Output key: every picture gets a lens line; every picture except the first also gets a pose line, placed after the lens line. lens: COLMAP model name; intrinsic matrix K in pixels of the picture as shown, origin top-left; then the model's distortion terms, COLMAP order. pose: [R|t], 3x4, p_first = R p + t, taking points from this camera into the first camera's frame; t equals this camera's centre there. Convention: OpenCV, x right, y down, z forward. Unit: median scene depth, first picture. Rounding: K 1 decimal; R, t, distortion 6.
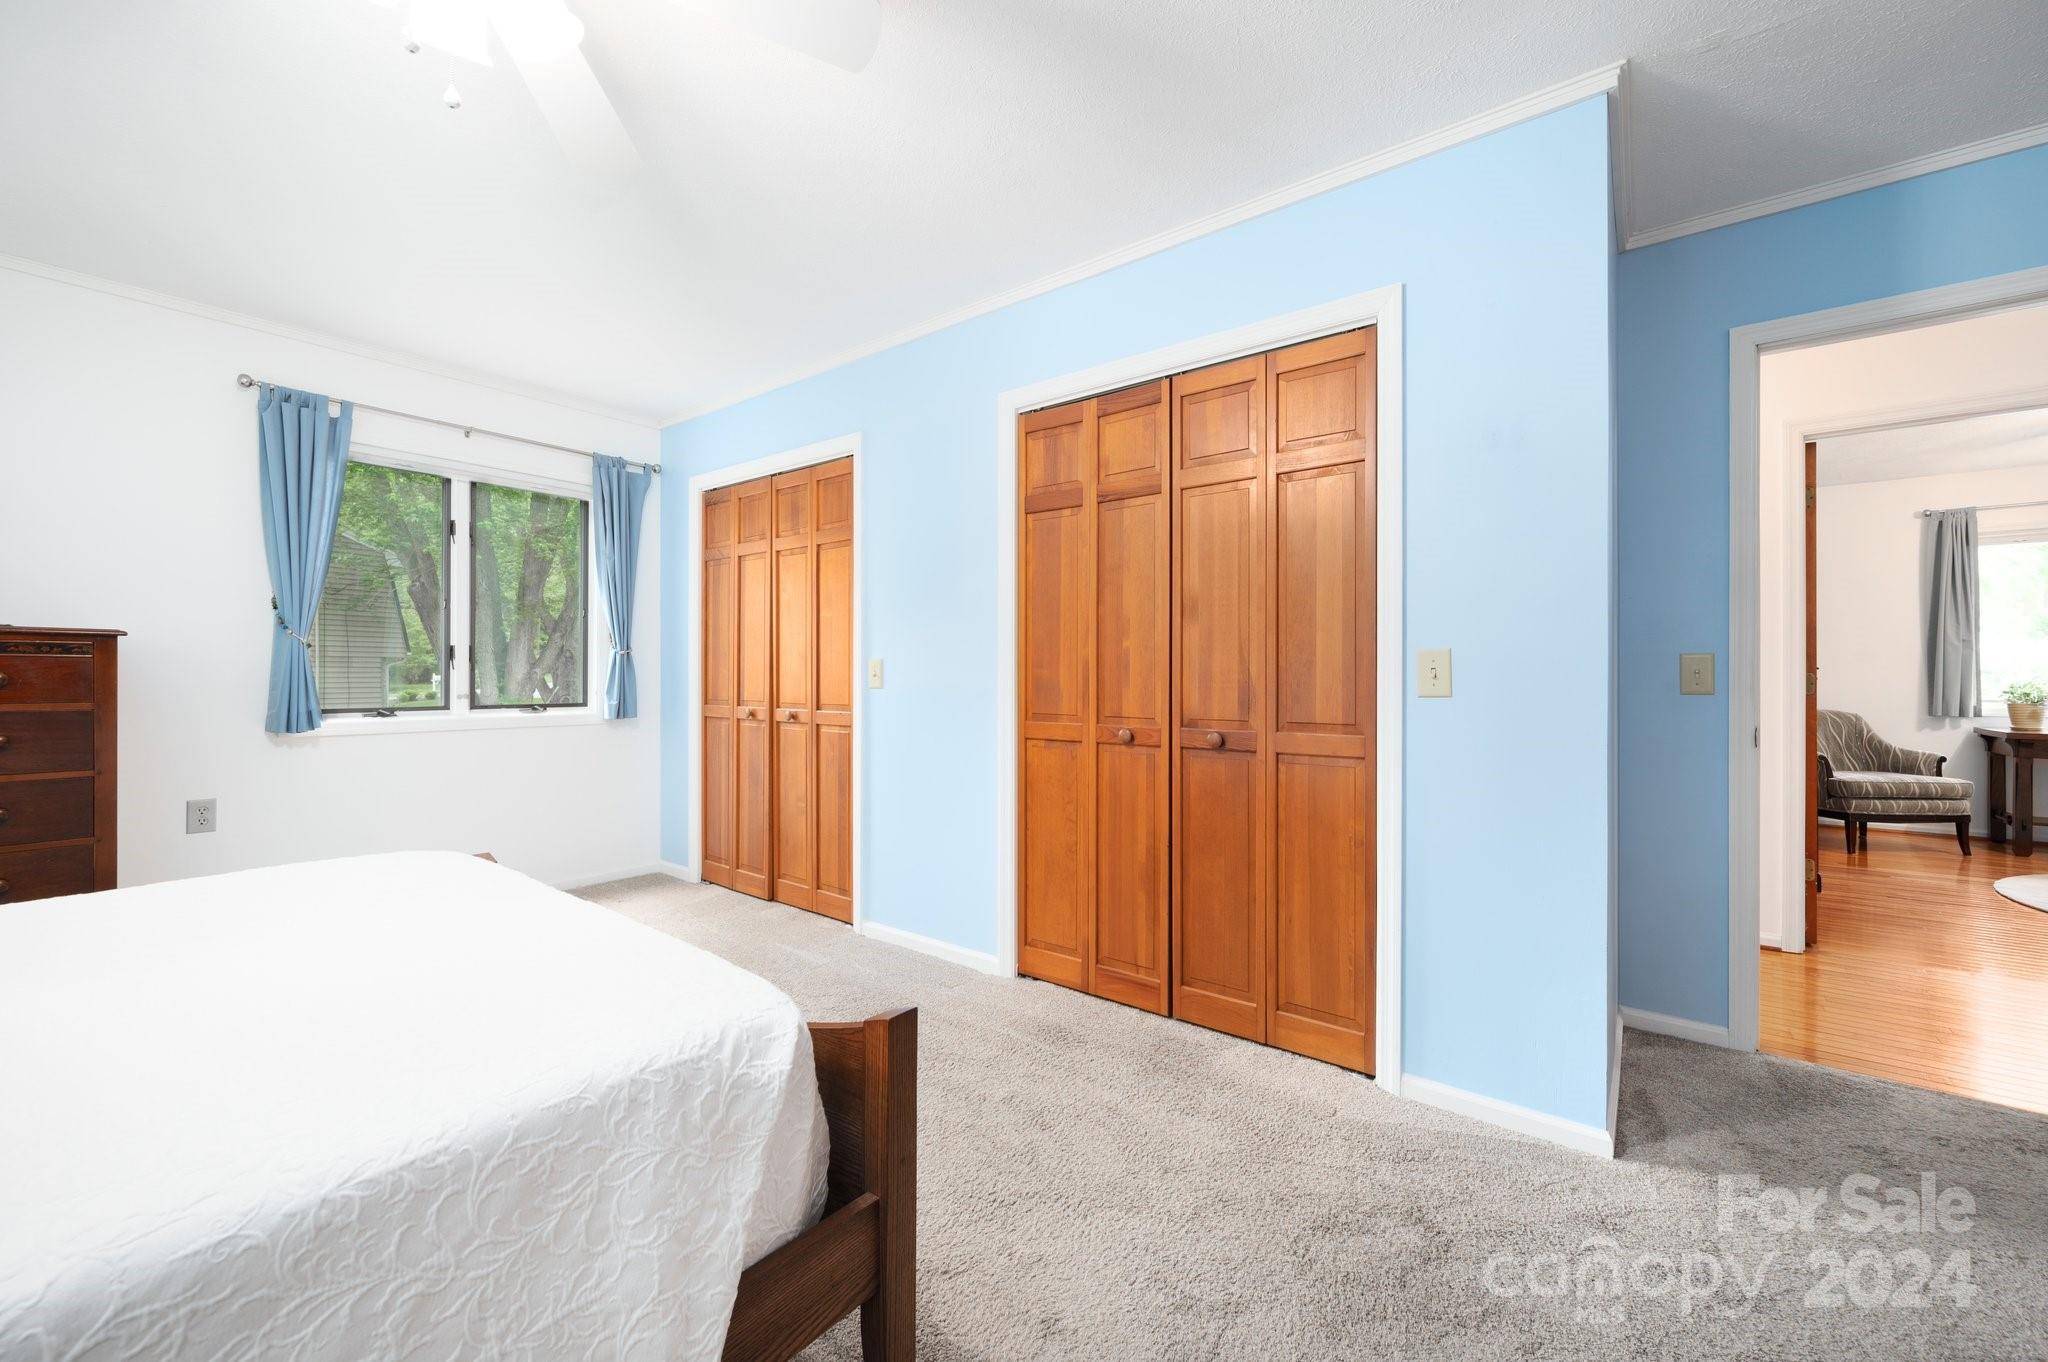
lens RADIAL K [[815.8, 0, 1003.6], [0, 815.8, 675.0], [0, 0, 1]] dist [-0.000200, 0.000063]
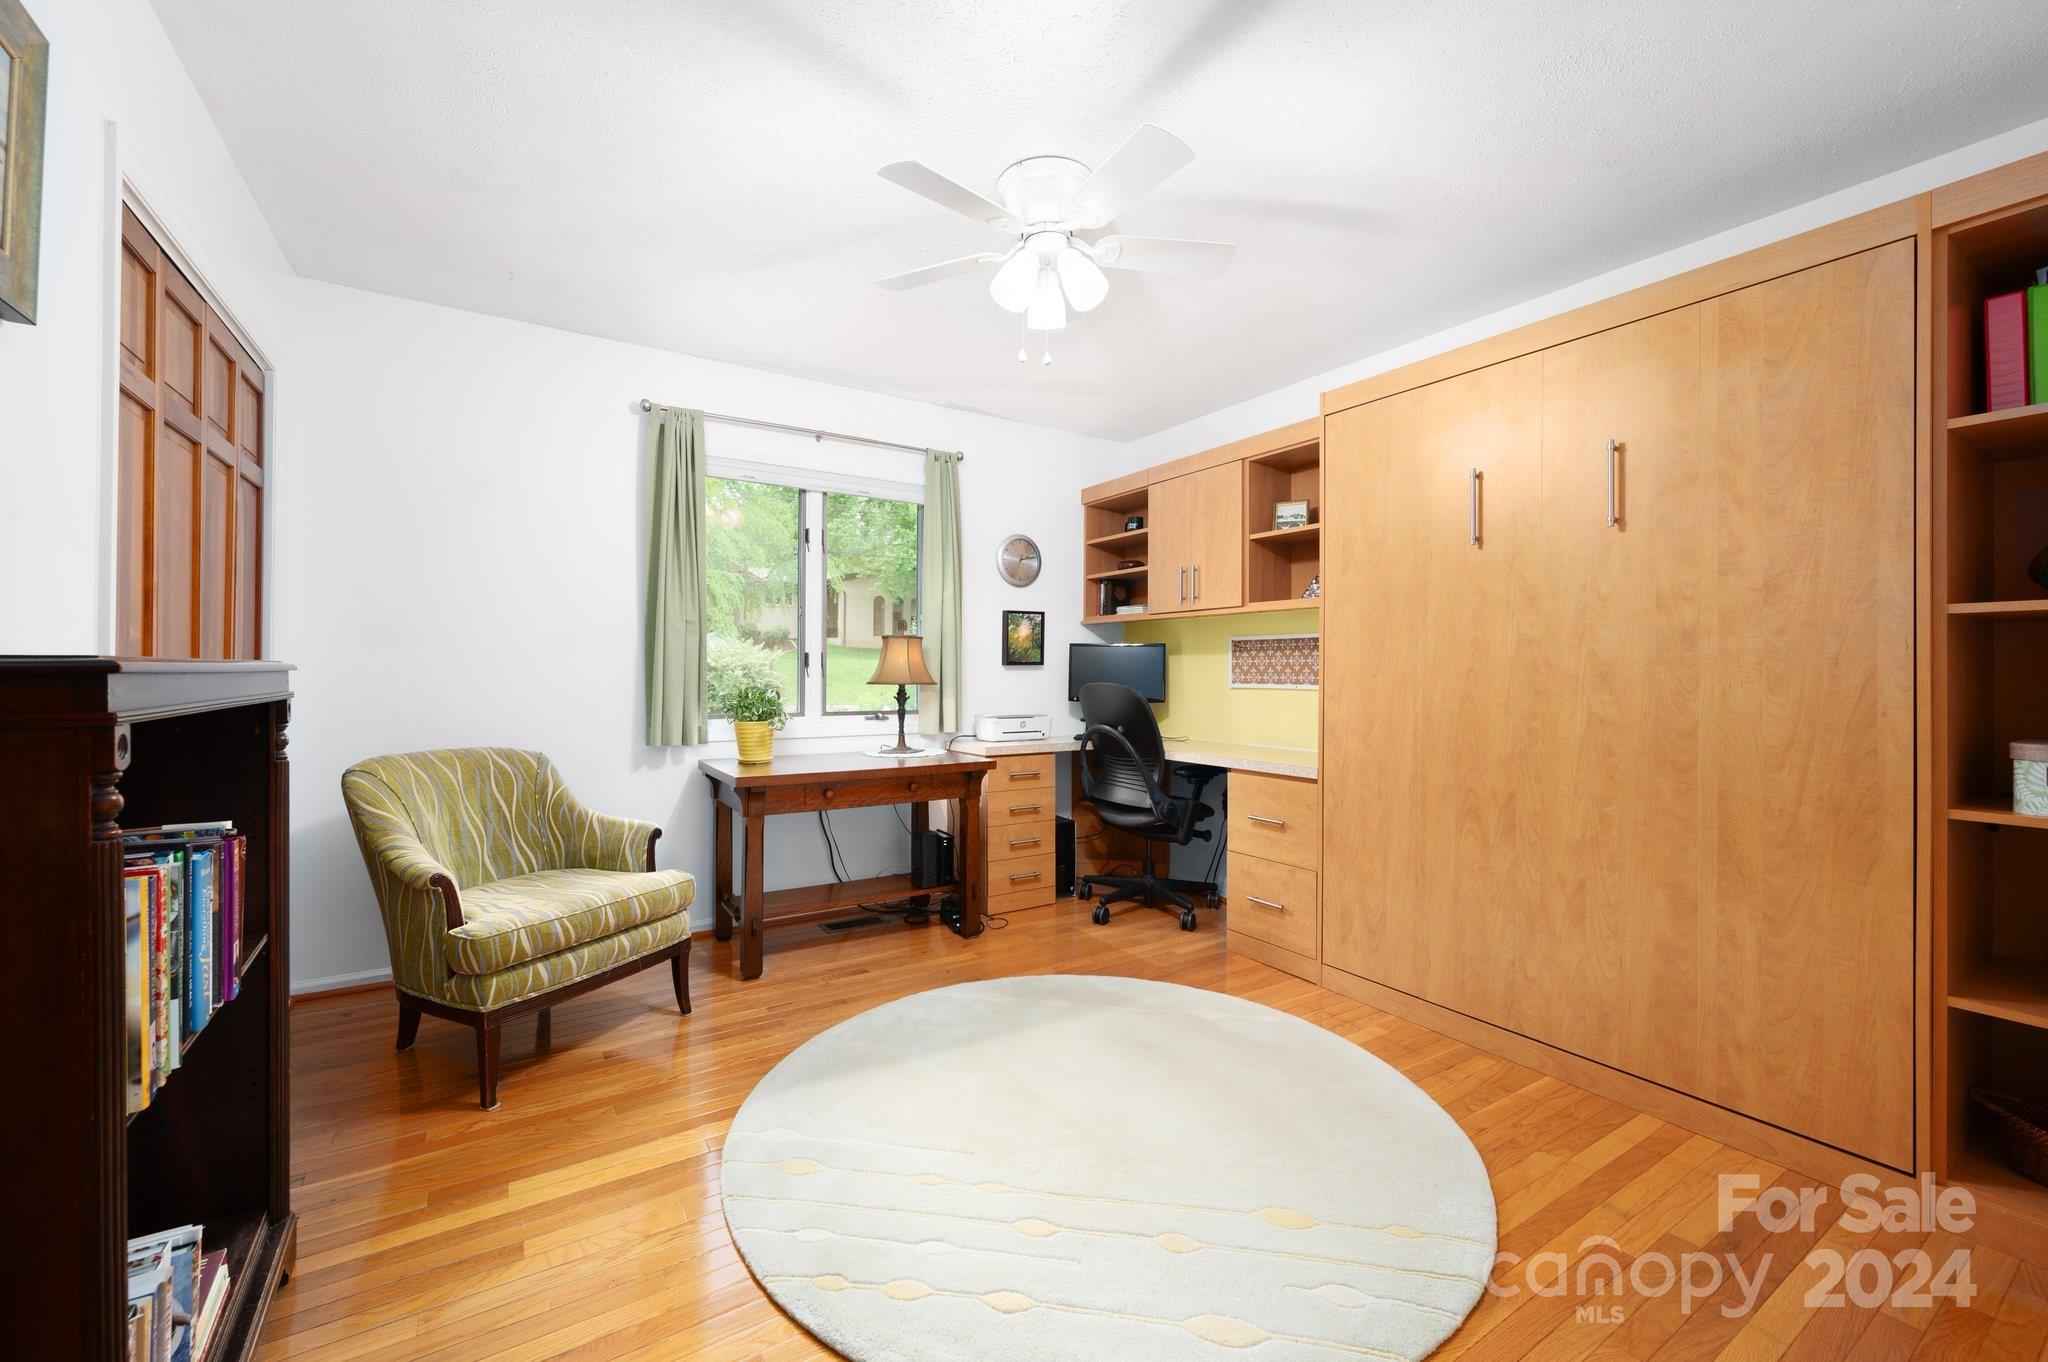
lens RADIAL K [[815.8, 0, 1003.6], [0, 815.8, 675.0], [0, 0, 1]] dist [-0.000200, 0.000063]
pose [[0.346868, 0.000932, 0.937914, 0.700415], [-0.003368, 0.999994, 0.000252, -0.002159], [-0.937908, -0.003247, 0.346869, 0.577633]]
